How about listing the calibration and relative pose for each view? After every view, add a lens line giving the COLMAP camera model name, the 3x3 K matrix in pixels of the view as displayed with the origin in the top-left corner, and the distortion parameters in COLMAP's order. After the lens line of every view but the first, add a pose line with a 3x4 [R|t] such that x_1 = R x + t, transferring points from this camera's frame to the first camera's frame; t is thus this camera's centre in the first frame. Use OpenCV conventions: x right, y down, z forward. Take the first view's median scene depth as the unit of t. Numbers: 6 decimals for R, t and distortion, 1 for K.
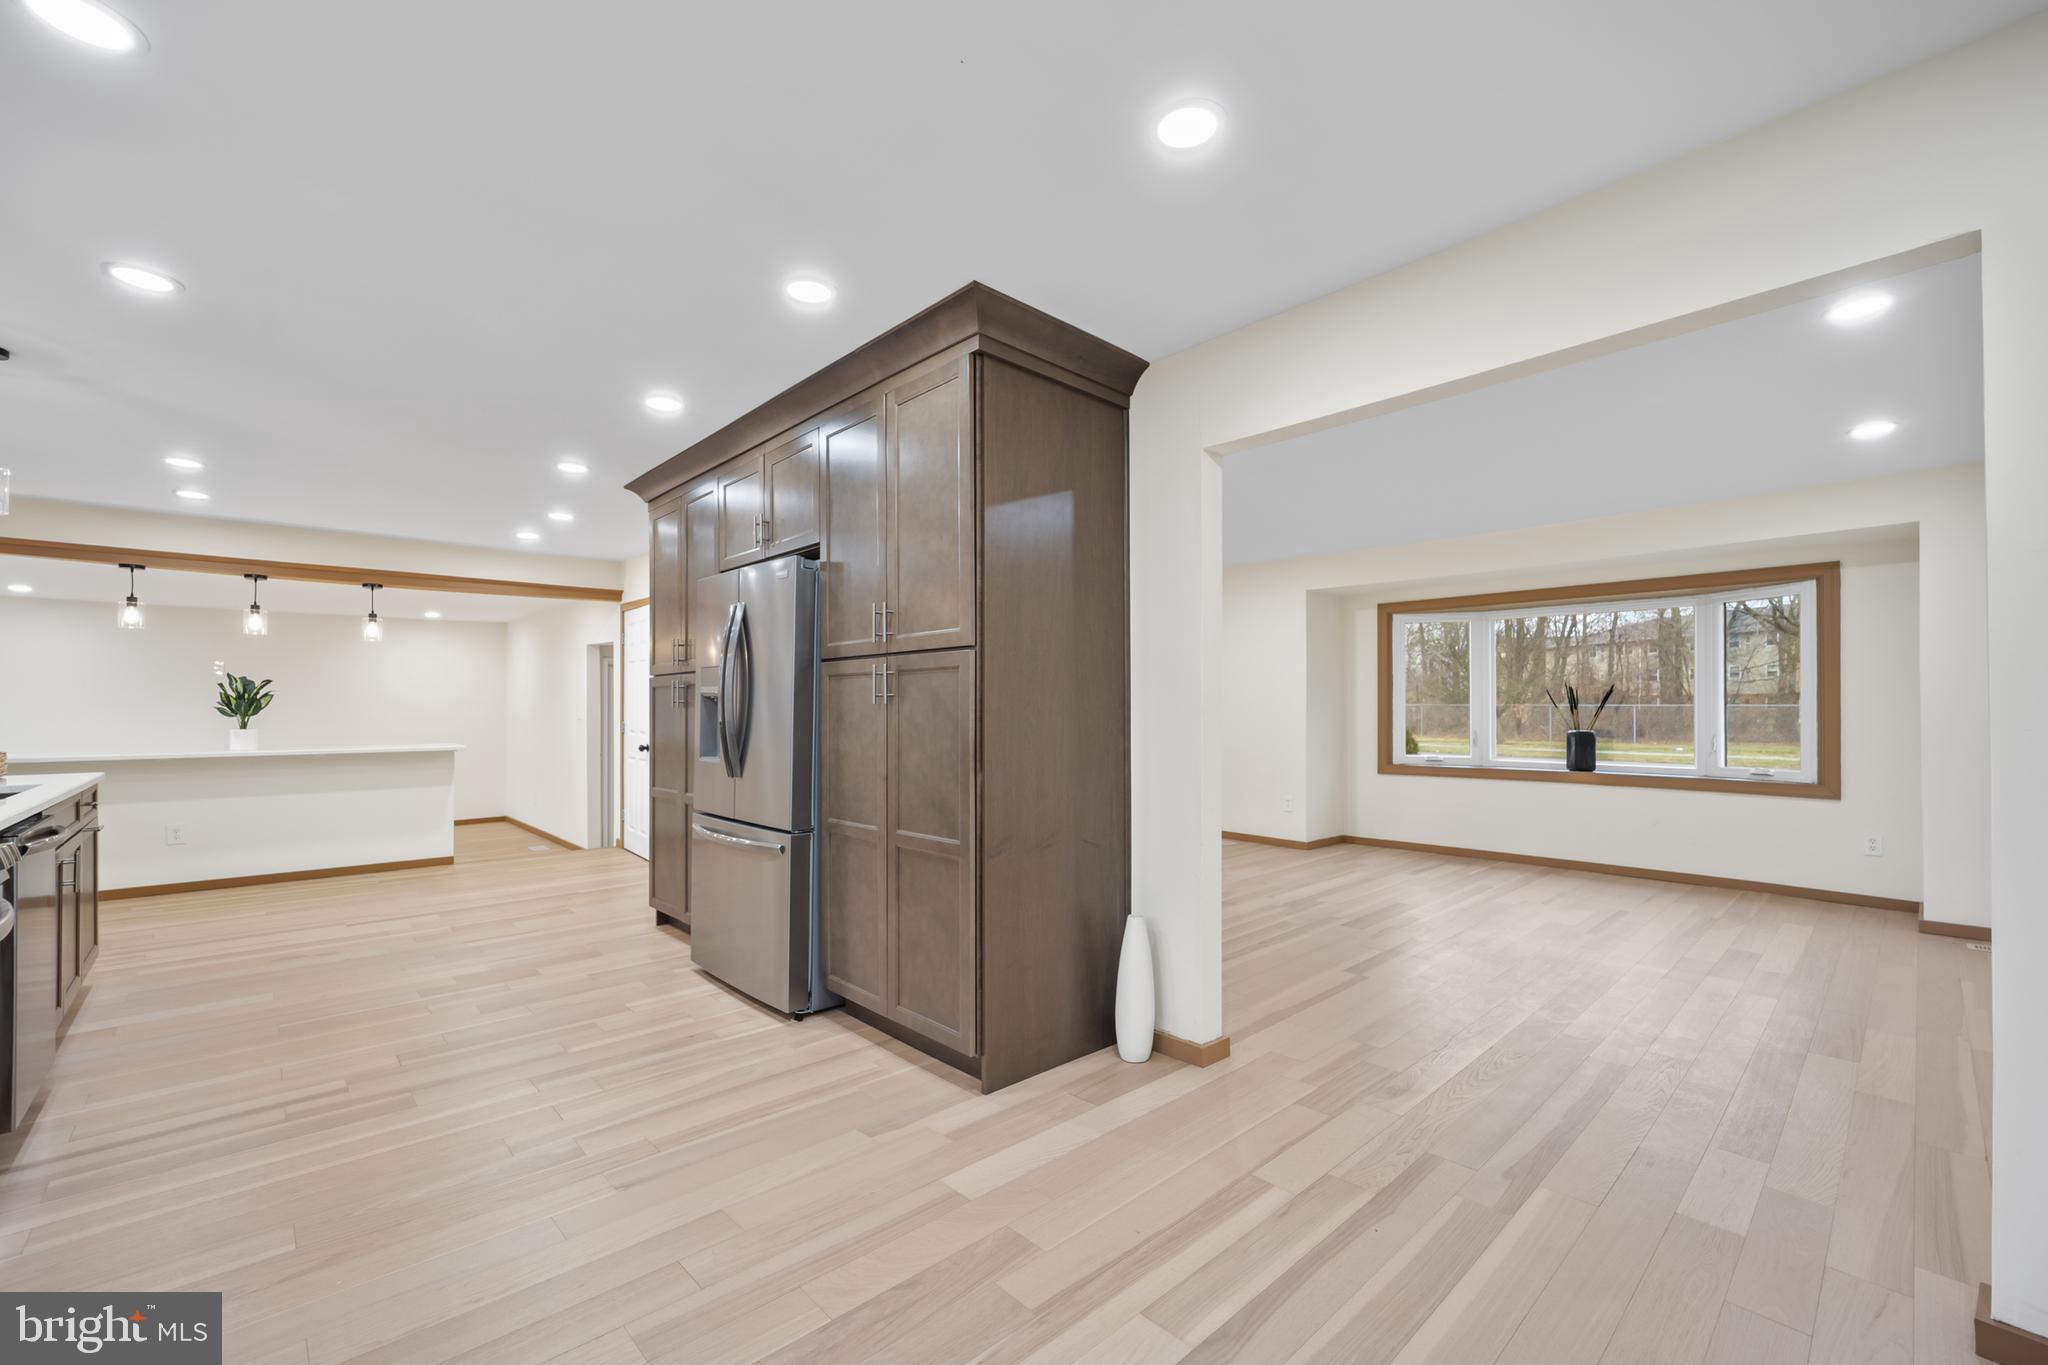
lens RADIAL K [[843.1, 0, 1007.6], [0, 843.1, 701.4], [0, 0, 1]] dist [-0.012290, 0.000128]
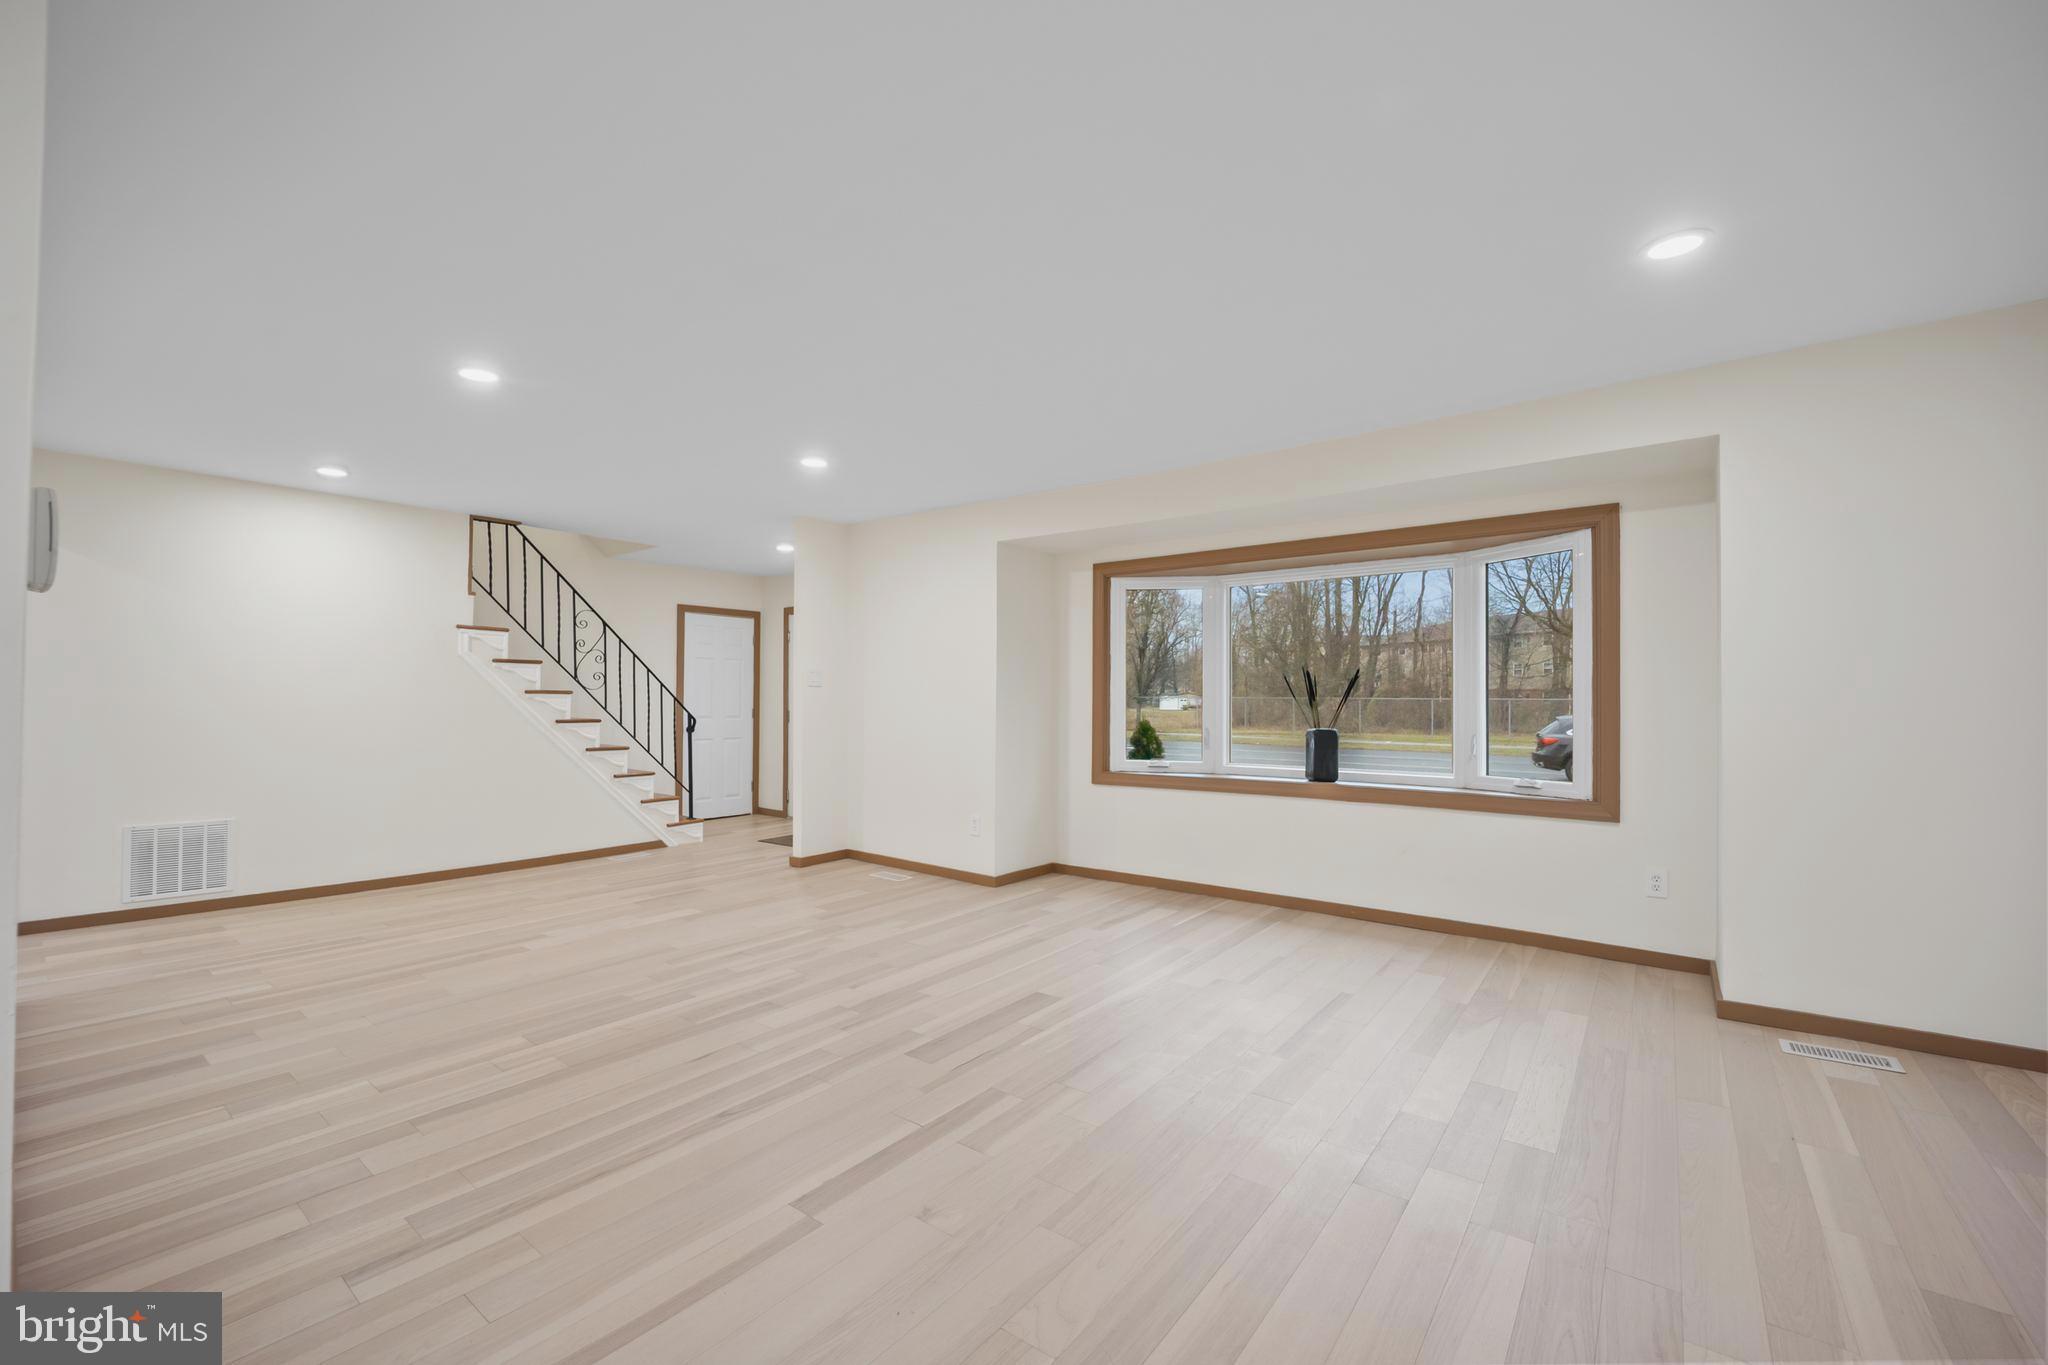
lens RADIAL K [[843.1, 0, 1016.0], [0, 843.1, 684.5], [0, 0, 1]] dist [-0.012290, 0.000128]
pose [[0.984566, 0.009393, 0.174762, 0.265513], [-0.007686, 0.999916, -0.010440, 0.003989], [-0.174845, 0.008936, 0.984555, 0.280494]]
